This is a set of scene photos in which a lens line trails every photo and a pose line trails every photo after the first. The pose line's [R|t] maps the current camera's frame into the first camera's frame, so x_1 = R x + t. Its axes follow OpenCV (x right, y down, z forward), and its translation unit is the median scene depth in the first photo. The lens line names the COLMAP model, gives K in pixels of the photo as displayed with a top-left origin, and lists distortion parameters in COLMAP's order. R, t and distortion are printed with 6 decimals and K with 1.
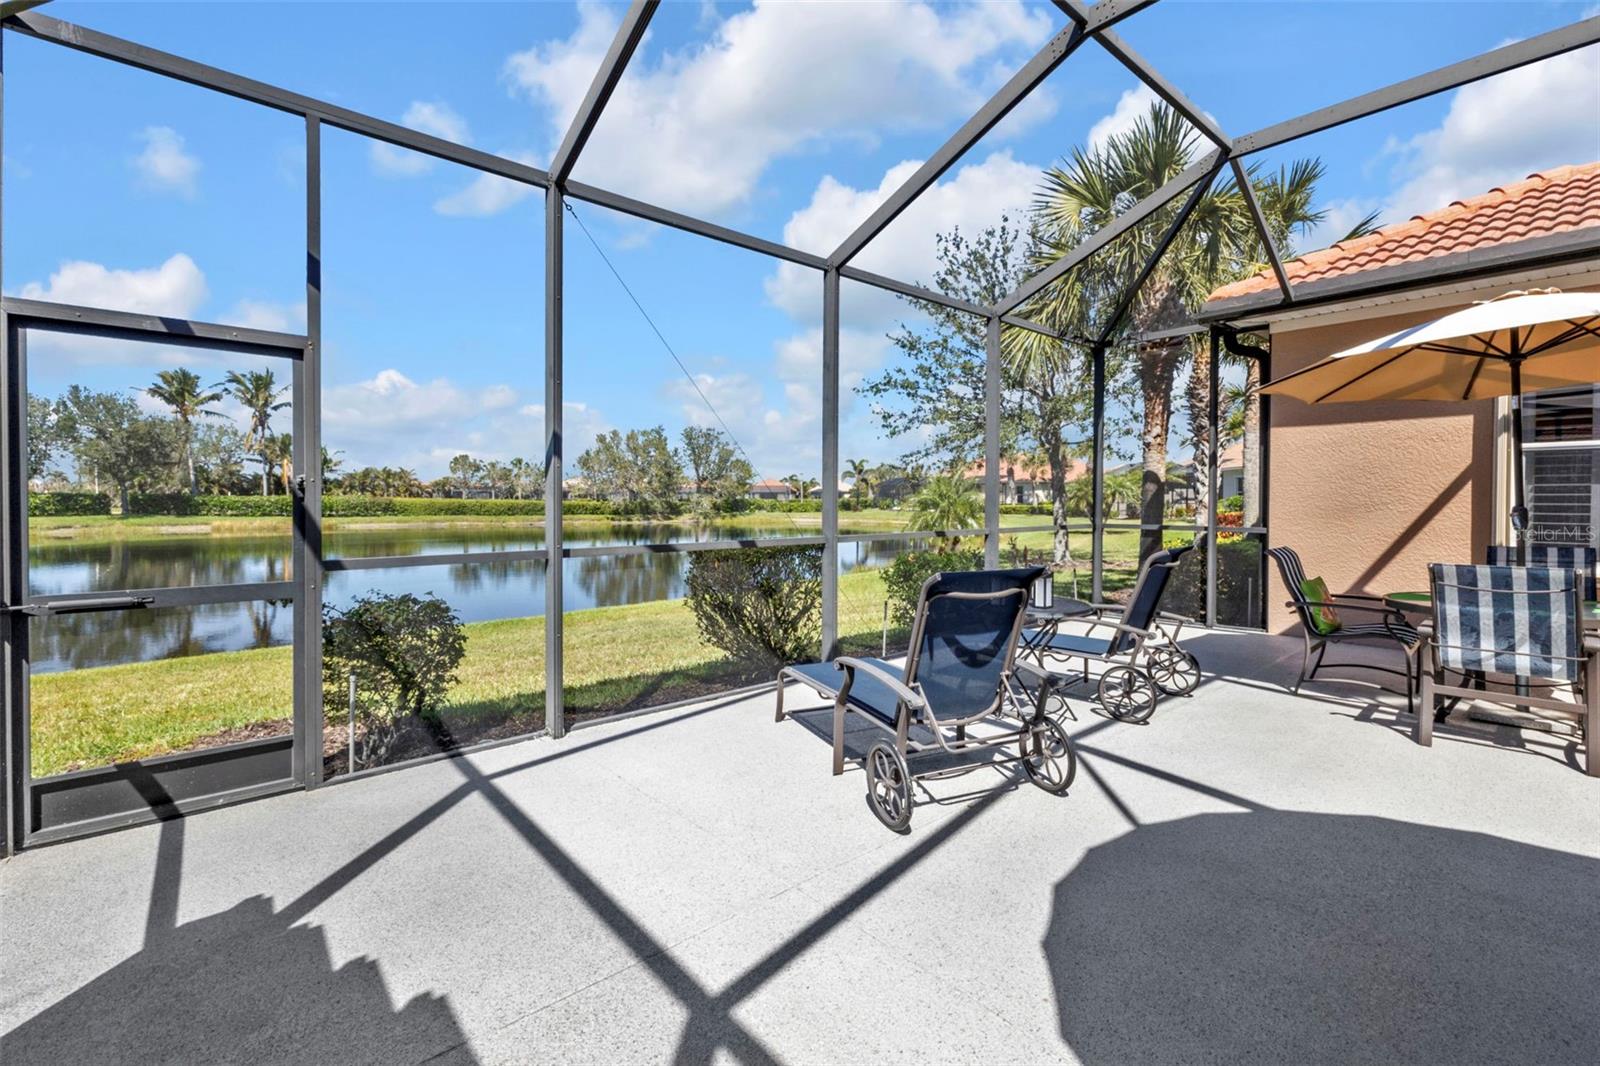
lens RADIAL K [[702.2, 0, 819.0], [0, 702.2, 501.5], [0, 0, 1]] dist [0.002614, -0.000102]
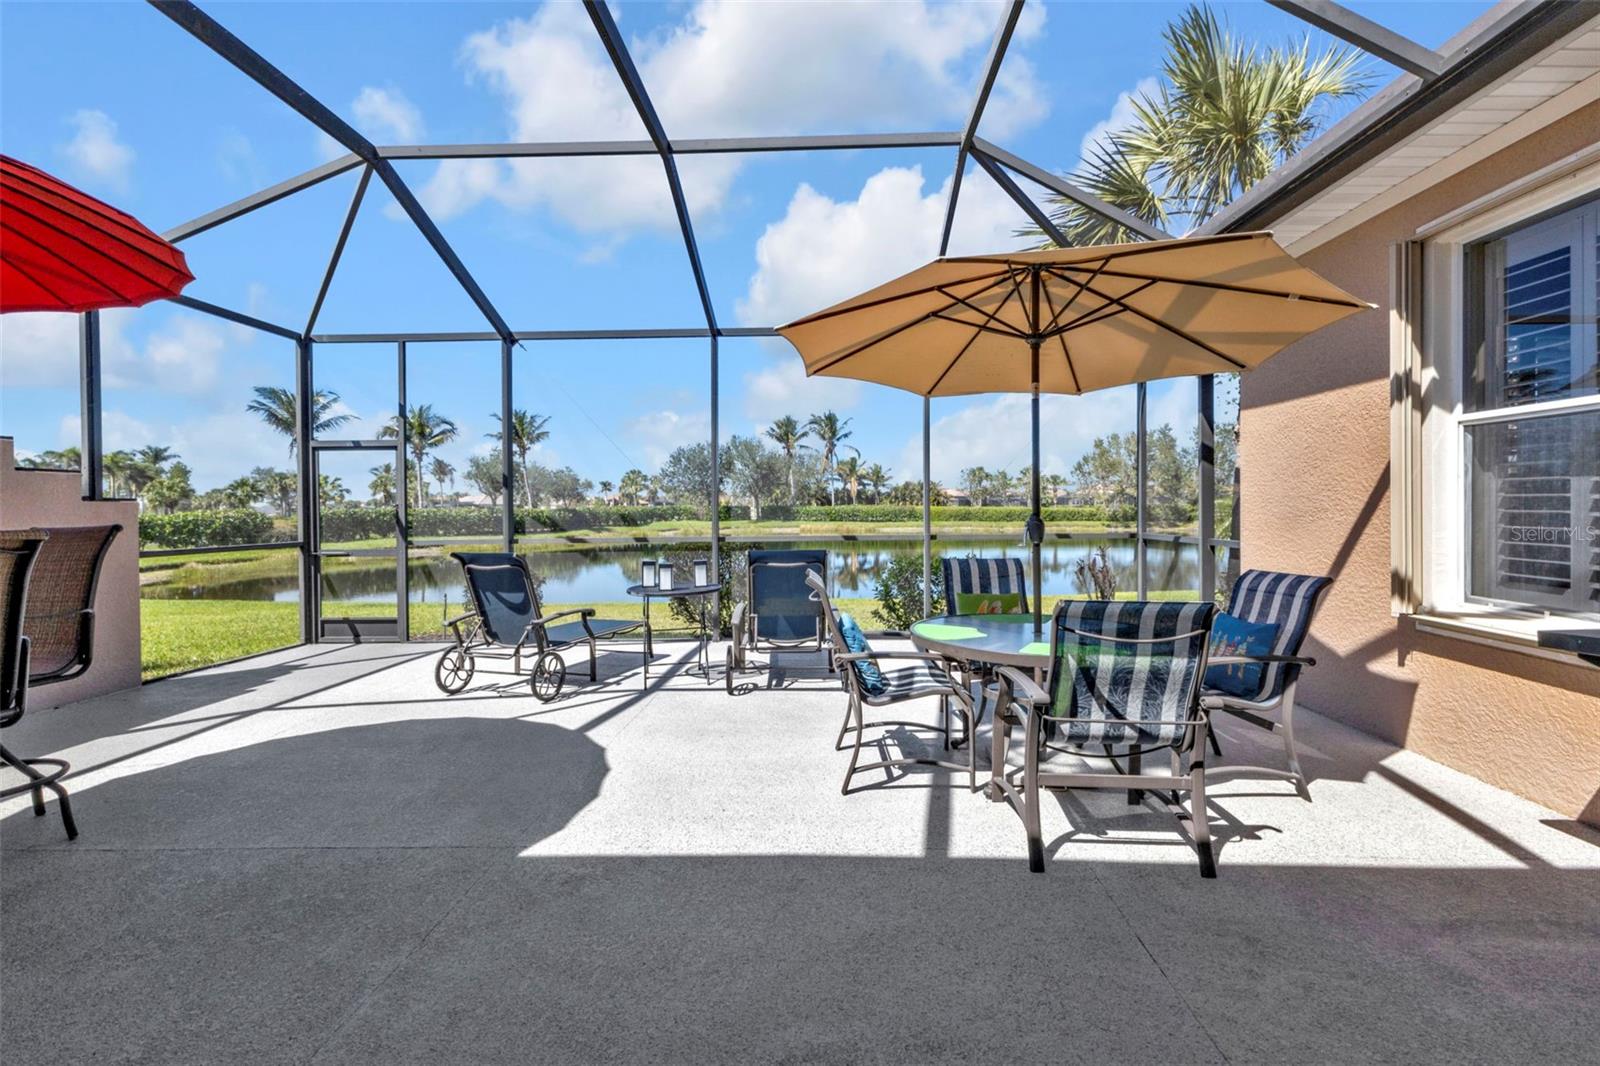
lens RADIAL K [[699.3, 0, 809.3], [0, 699.3, 510.6], [0, 0, 1]] dist [0.013037, -0.000251]
pose [[0.725258, -0.006467, -0.688447, 0.346376], [0.009239, 0.999957, 0.000340, -0.000718], [0.688415, -0.006607, 0.725287, 0.052504]]
